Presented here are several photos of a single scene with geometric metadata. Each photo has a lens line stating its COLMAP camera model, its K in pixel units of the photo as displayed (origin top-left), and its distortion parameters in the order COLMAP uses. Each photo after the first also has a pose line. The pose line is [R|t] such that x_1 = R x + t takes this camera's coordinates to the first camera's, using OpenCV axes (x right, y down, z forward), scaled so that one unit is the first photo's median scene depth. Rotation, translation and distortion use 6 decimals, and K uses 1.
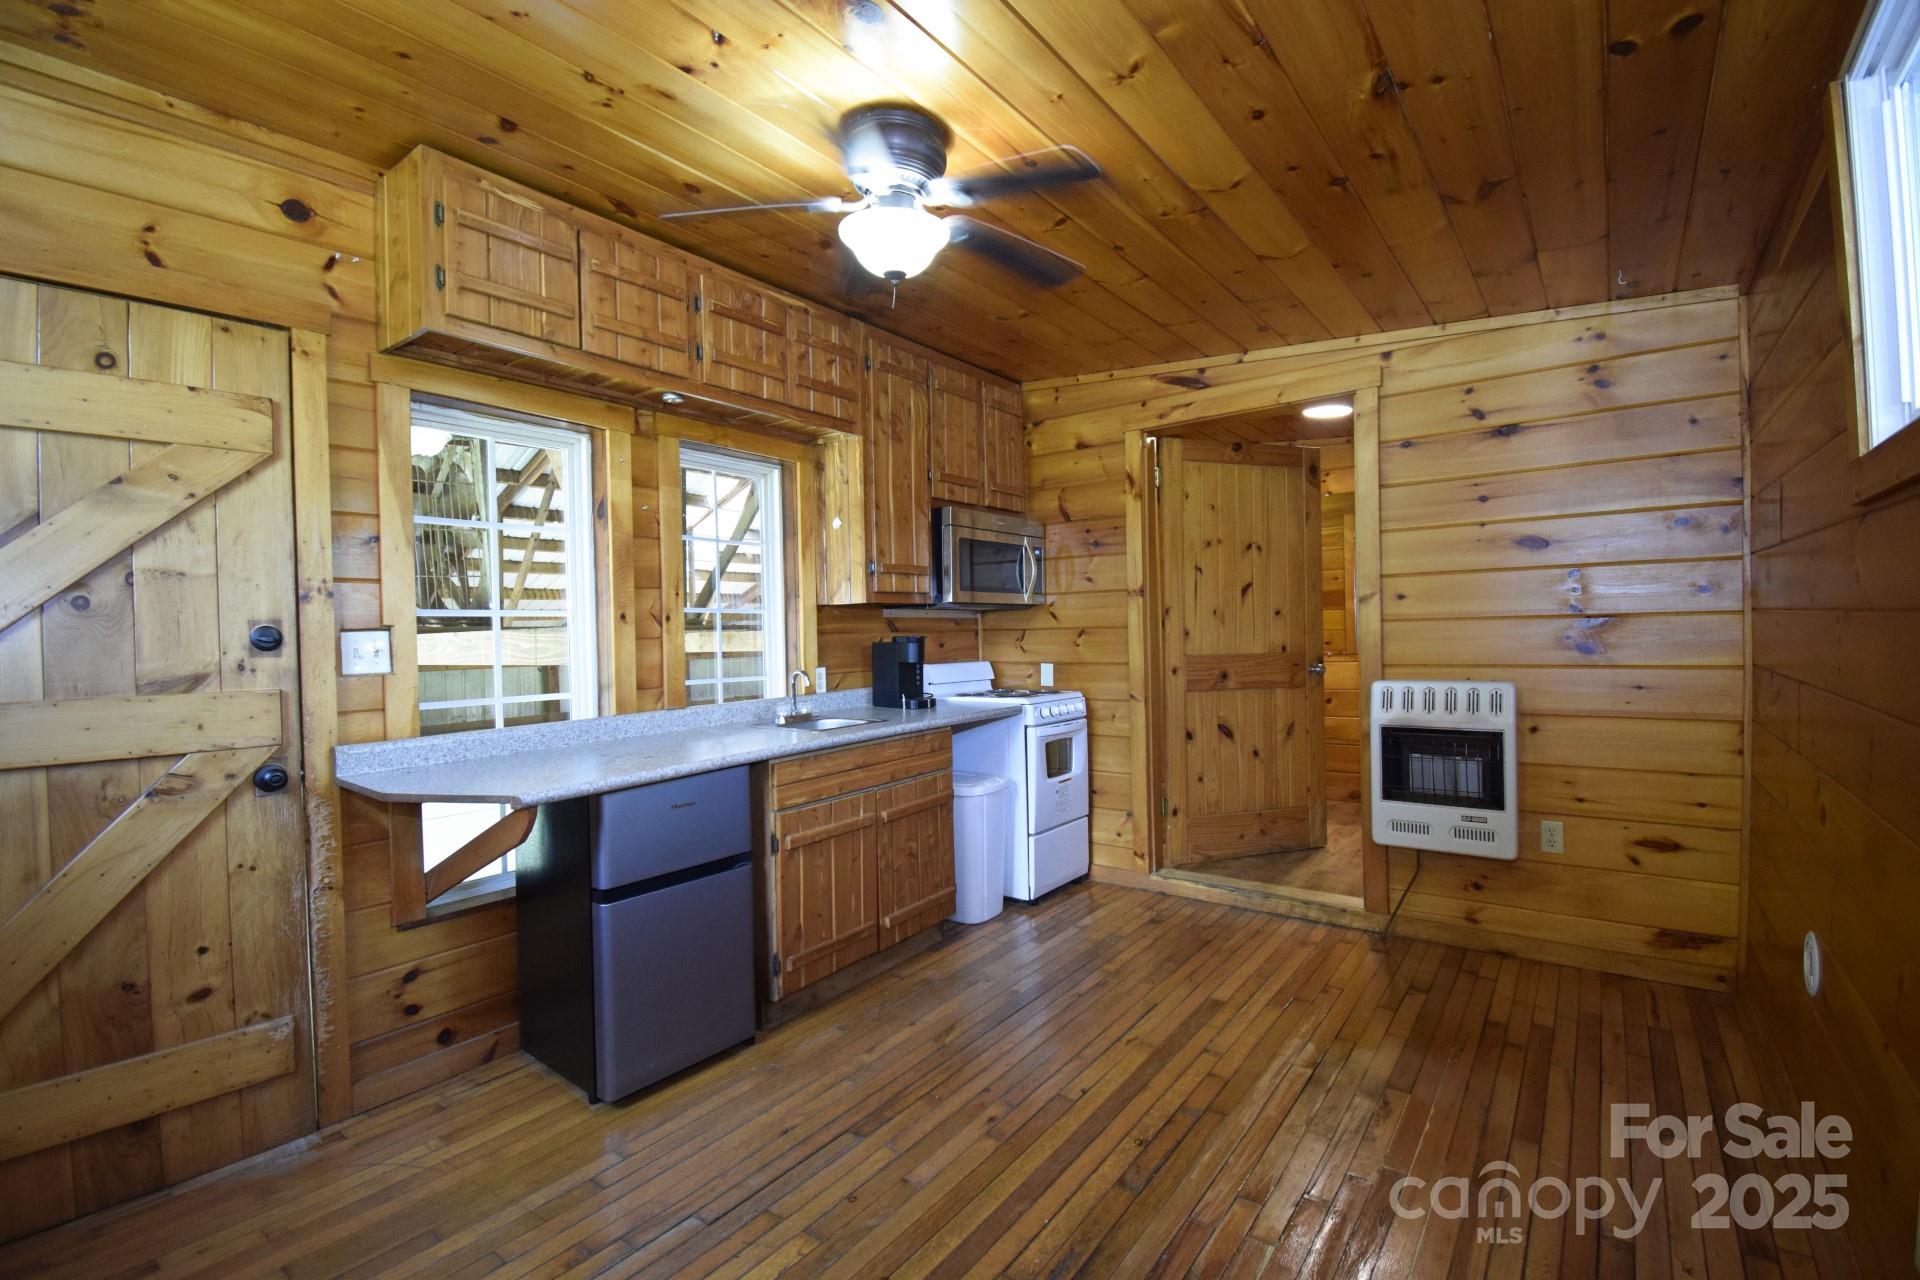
lens RADIAL K [[839.5, 0, 987.3], [0, 839.5, 634.9], [0, 0, 1]] dist [0.006494, -0.017434]
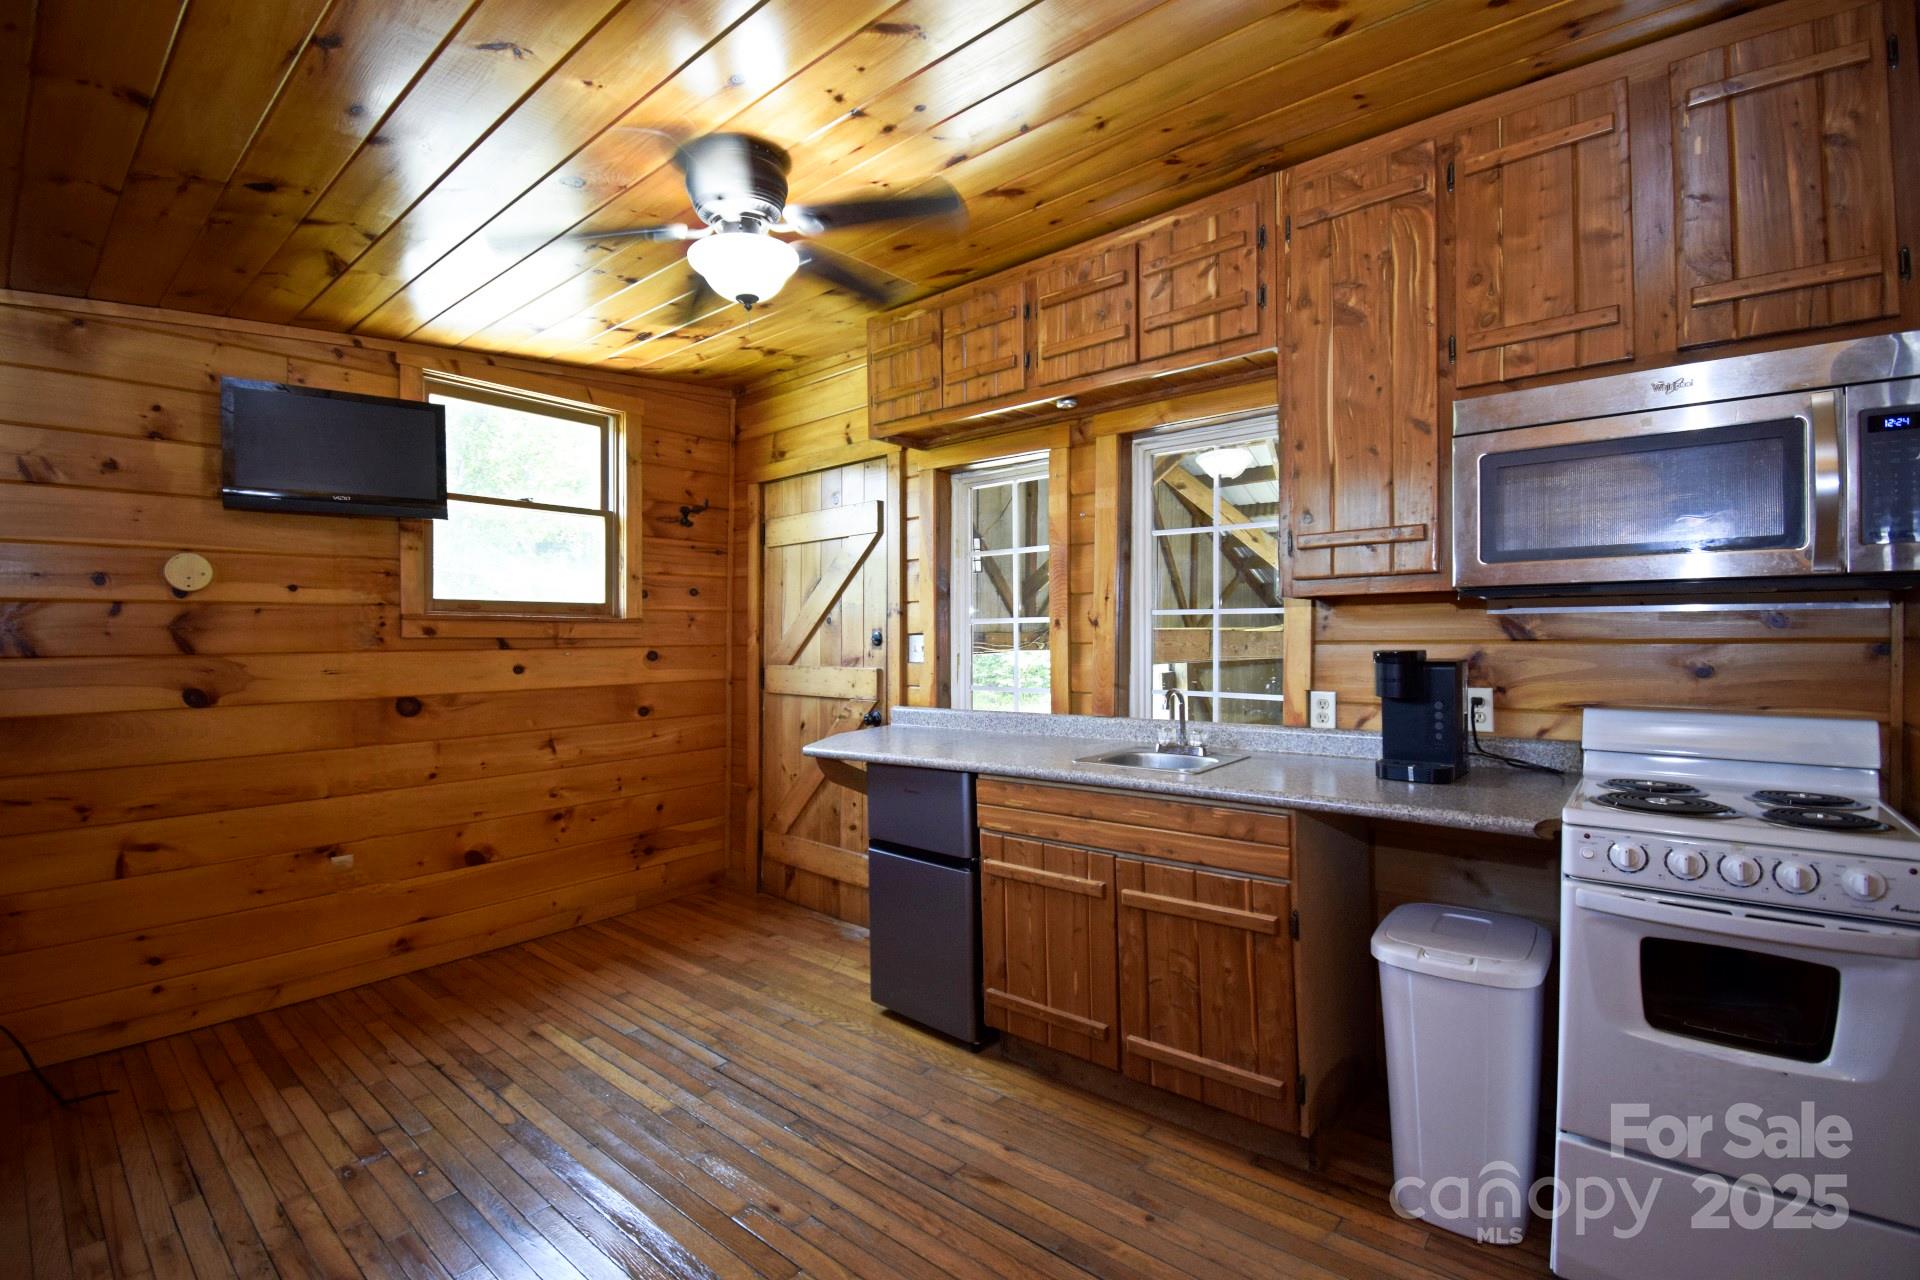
lens RADIAL K [[858.8, 0, 966.8], [0, 858.8, 628.3], [0, 0, 1]] dist [0.001449, -0.000100]
pose [[-0.079533, 0.014655, -0.996724, 0.635787], [0.005656, 0.999882, 0.014250, -0.028965], [0.996816, -0.004504, -0.079607, 0.928887]]
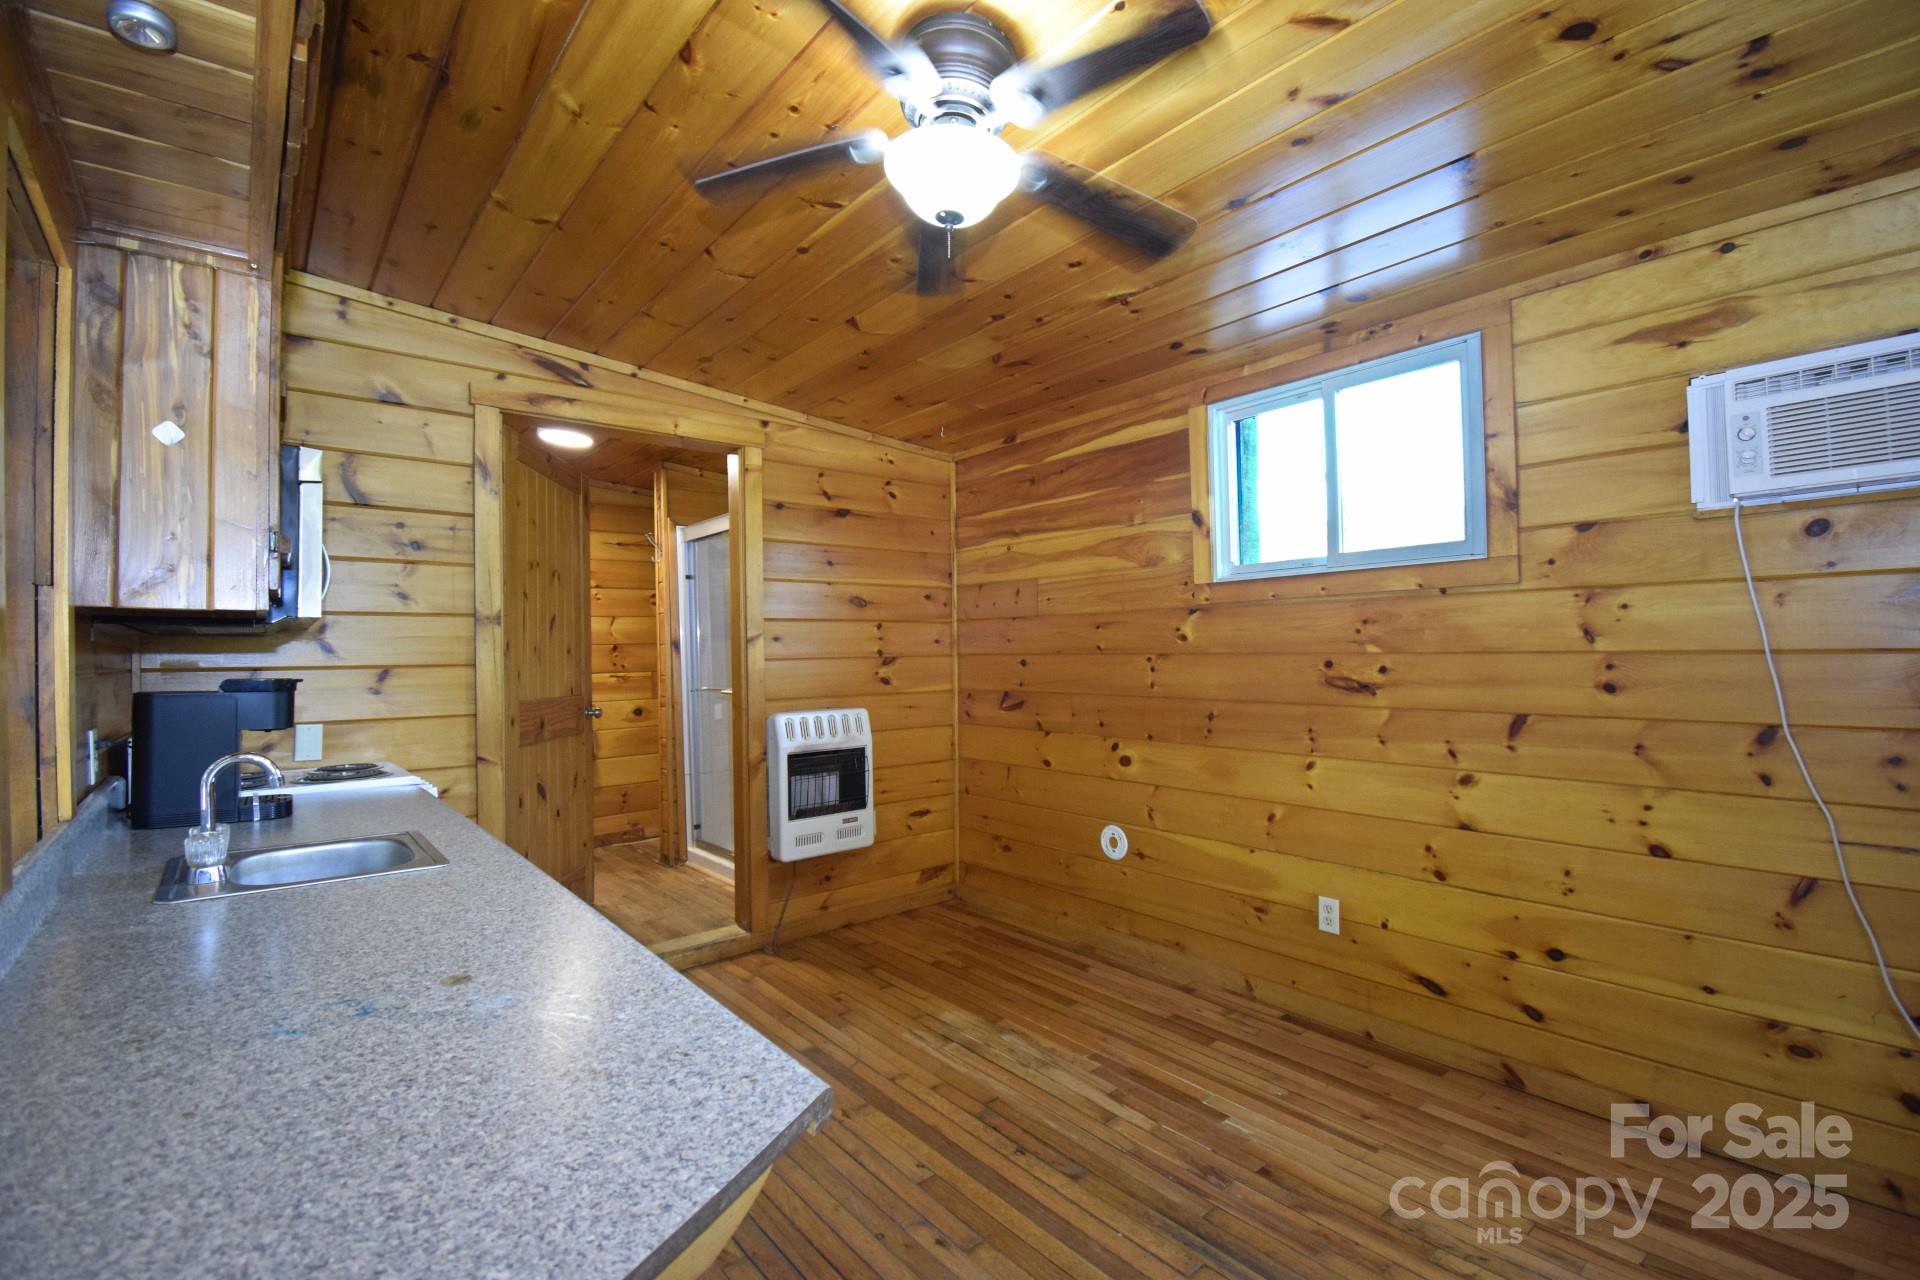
lens RADIAL K [[839.5, 0, 941.6], [0, 839.5, 634.9], [0, 0, 1]] dist [0.006494, -0.017434]
pose [[0.237606, 0.040475, 0.970518, -0.594464], [0.014891, 0.998862, -0.045303, 0.003966], [-0.971247, 0.025216, 0.236733, 0.558908]]
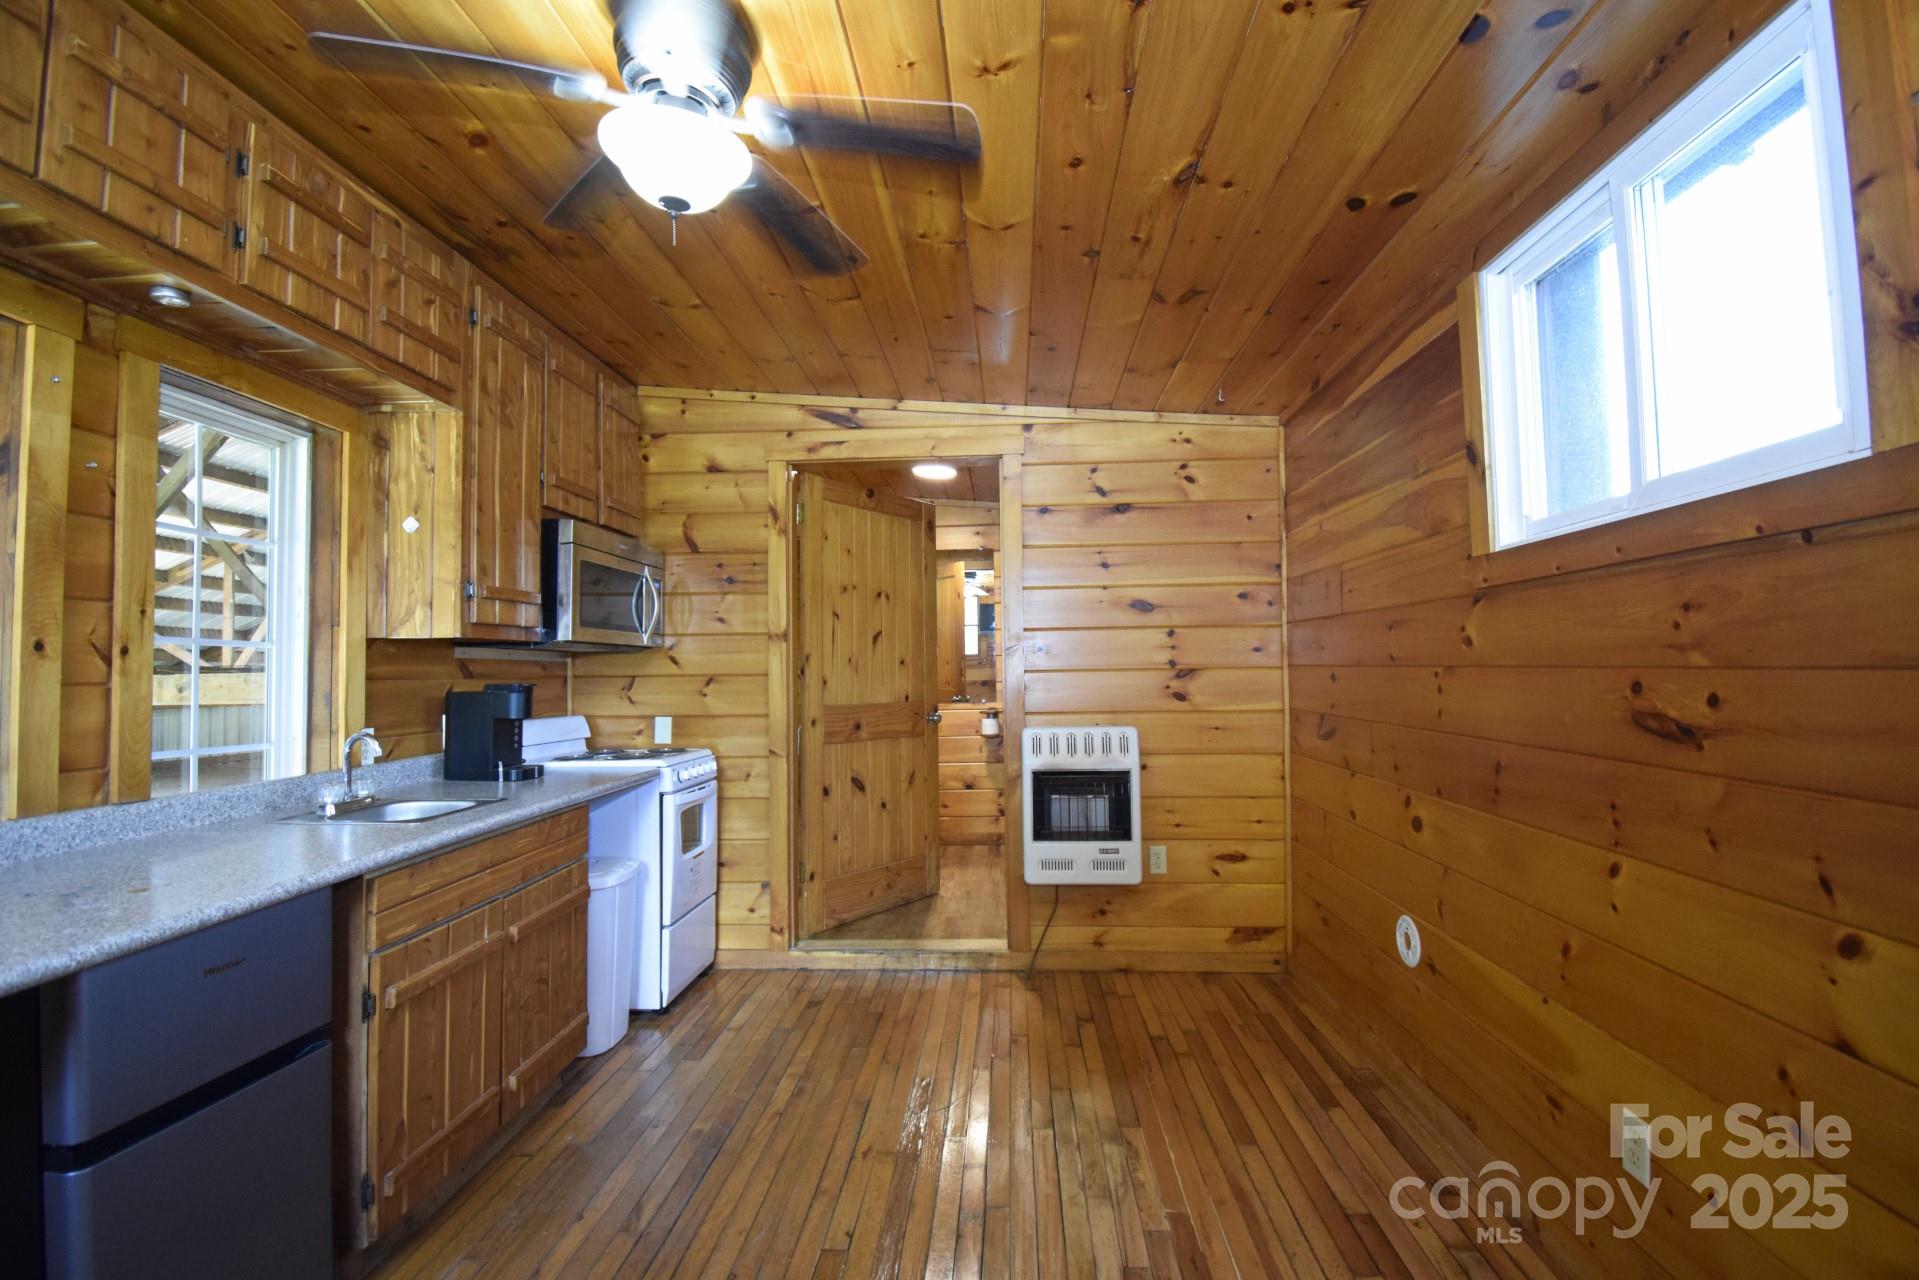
lens RADIAL K [[839.1, 0, 945.7], [0, 839.1, 636.6], [0, 0, 1]] dist [0.006494, -0.017434]
pose [[0.832955, 0.035606, 0.552194, -0.219485], [-0.004505, 0.998331, -0.057577, 0.001076], [-0.553323, 0.045472, 0.831725, 0.181249]]
